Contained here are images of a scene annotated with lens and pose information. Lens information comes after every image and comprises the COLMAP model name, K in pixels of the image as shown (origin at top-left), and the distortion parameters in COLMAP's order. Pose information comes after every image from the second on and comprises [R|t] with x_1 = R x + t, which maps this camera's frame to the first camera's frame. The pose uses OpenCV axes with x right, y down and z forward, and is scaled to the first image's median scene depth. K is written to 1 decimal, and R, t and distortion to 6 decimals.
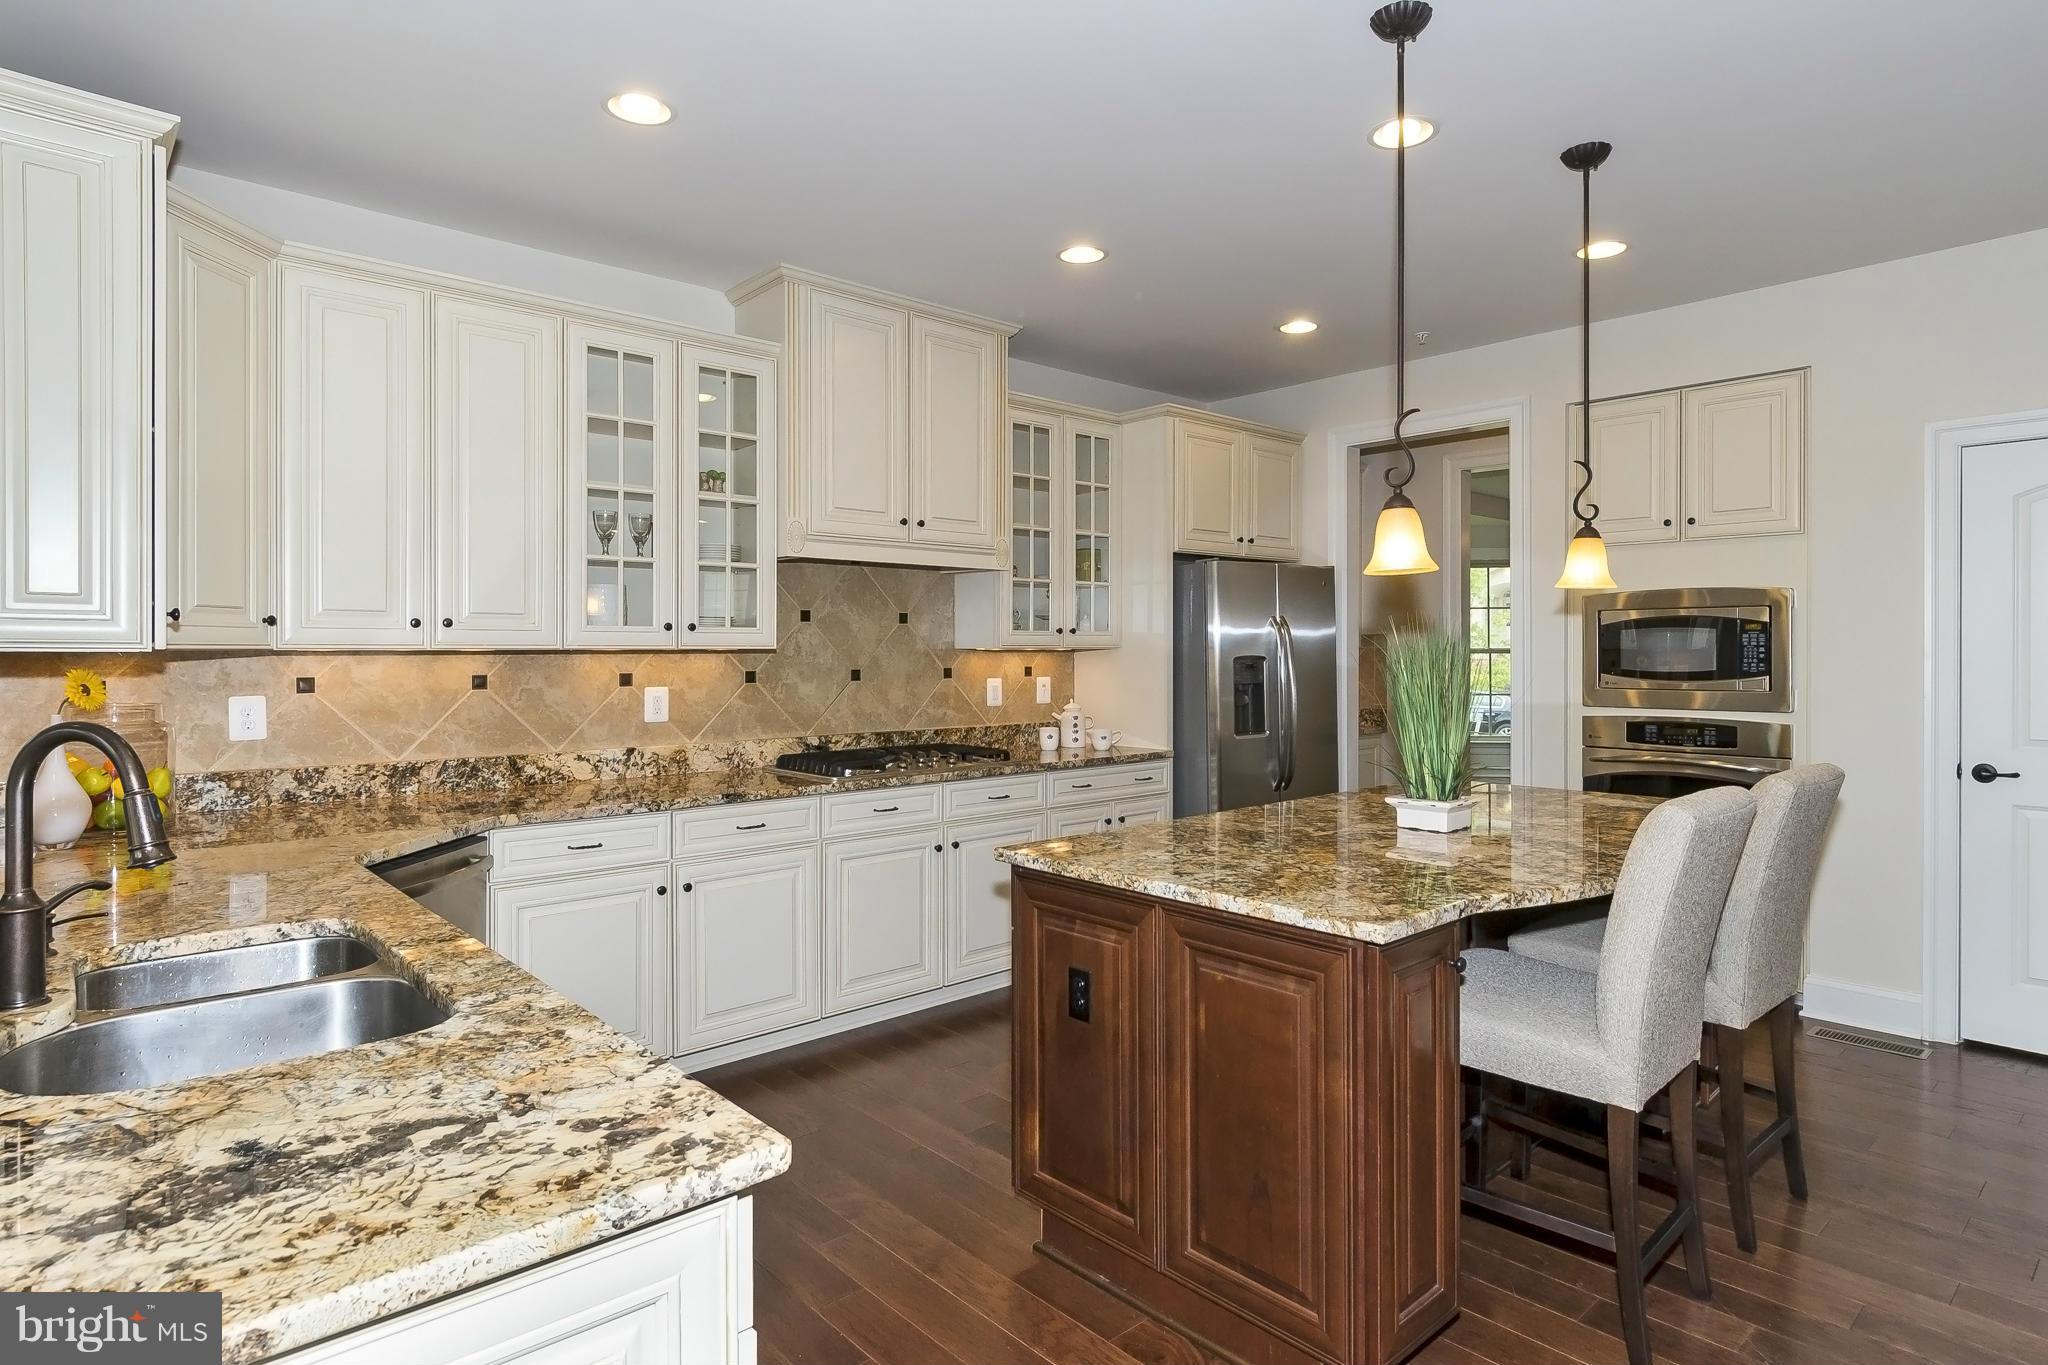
lens RADIAL K [[1105.5, 0, 1028.4], [0, 1105.5, 655.8], [0, 0, 1]] dist [0.004107, -0.000353]
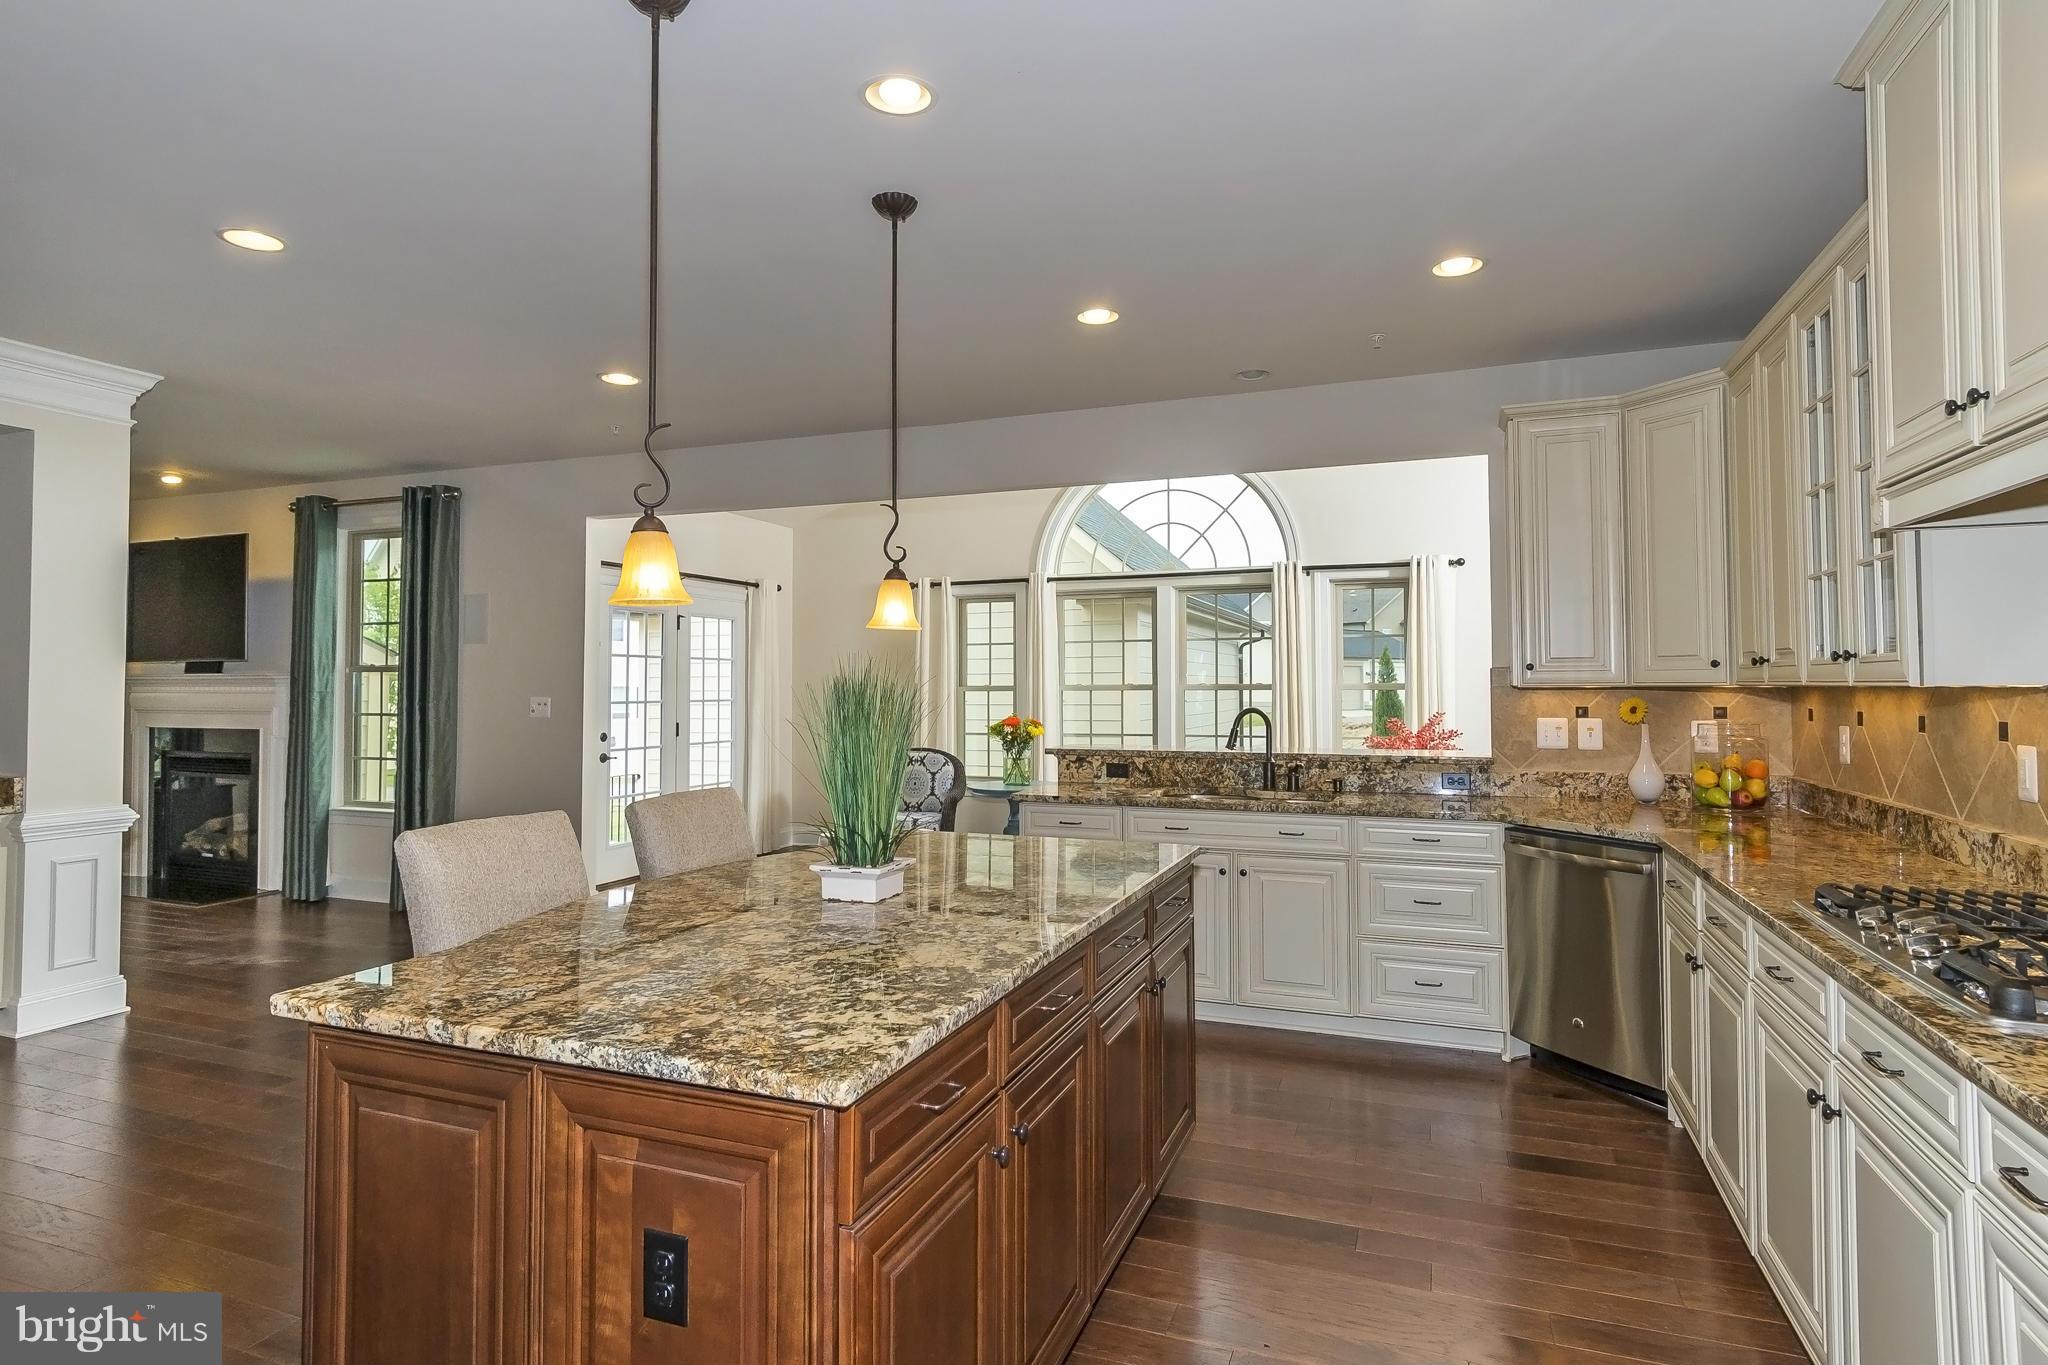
lens RADIAL K [[1078.7, 0, 1013.4], [0, 1078.7, 661.1], [0, 0, 1]] dist [0.001434, 0.000124]
pose [[-0.897528, -0.008112, -0.440883, 0.461558], [0.000024, 0.999830, -0.018446, -0.009029], [0.440957, -0.016567, -0.897375, 1.308195]]
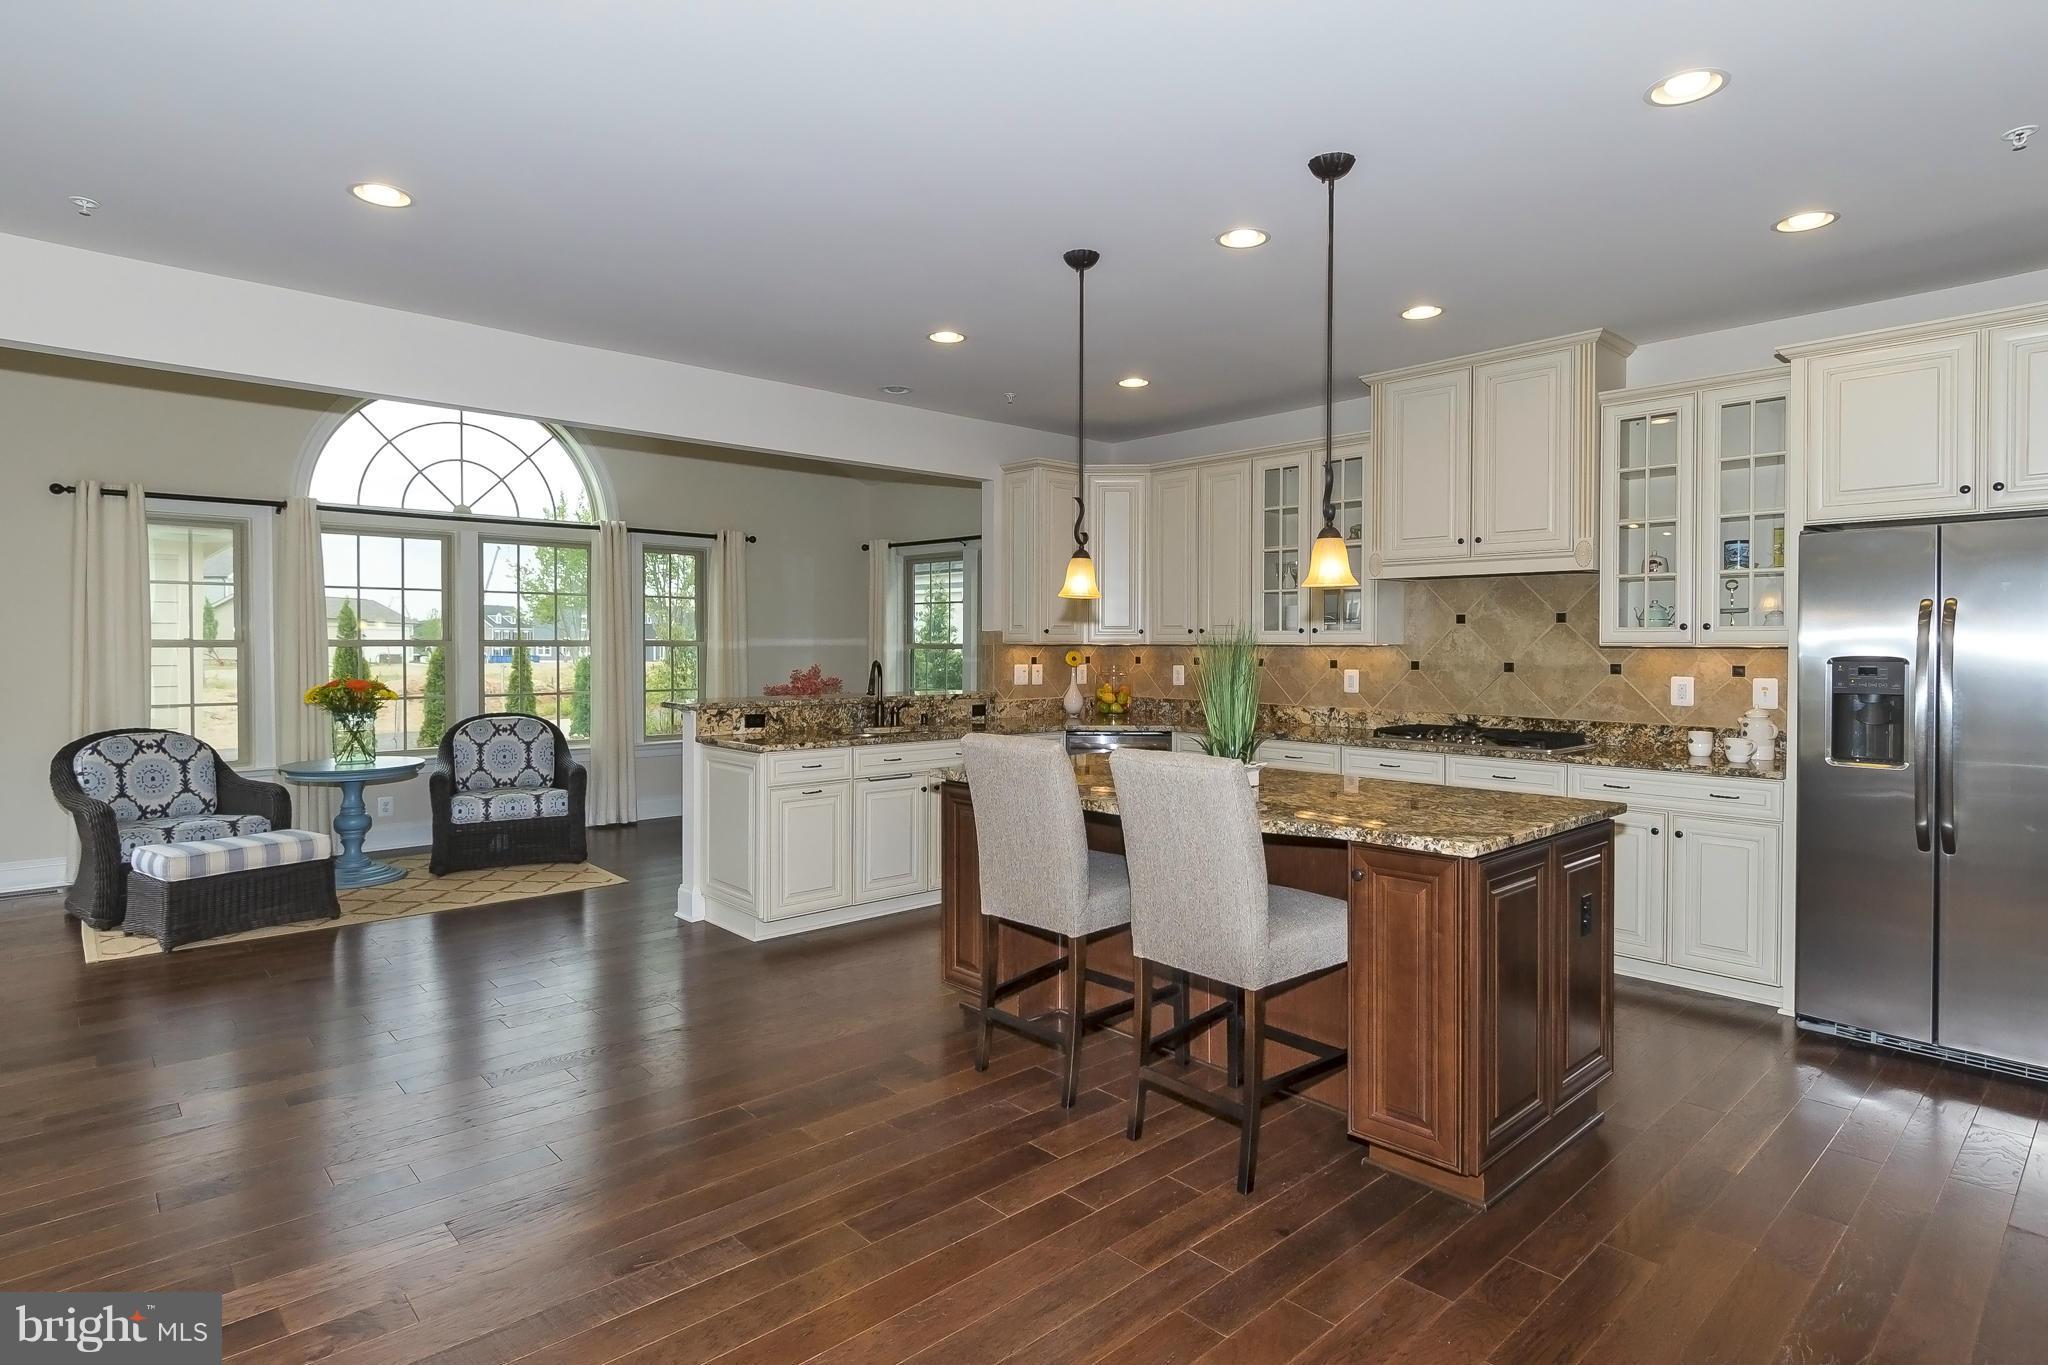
lens RADIAL K [[1062.9, 0, 1017.3], [0, 1062.9, 656.5], [0, 0, 1]] dist [-0.001435, -0.000977]
pose [[0.003590, 0.013493, -0.999903, 1.133713], [-0.008815, 0.999871, 0.013460, -0.005718], [0.999955, 0.008766, 0.003708, 0.536636]]
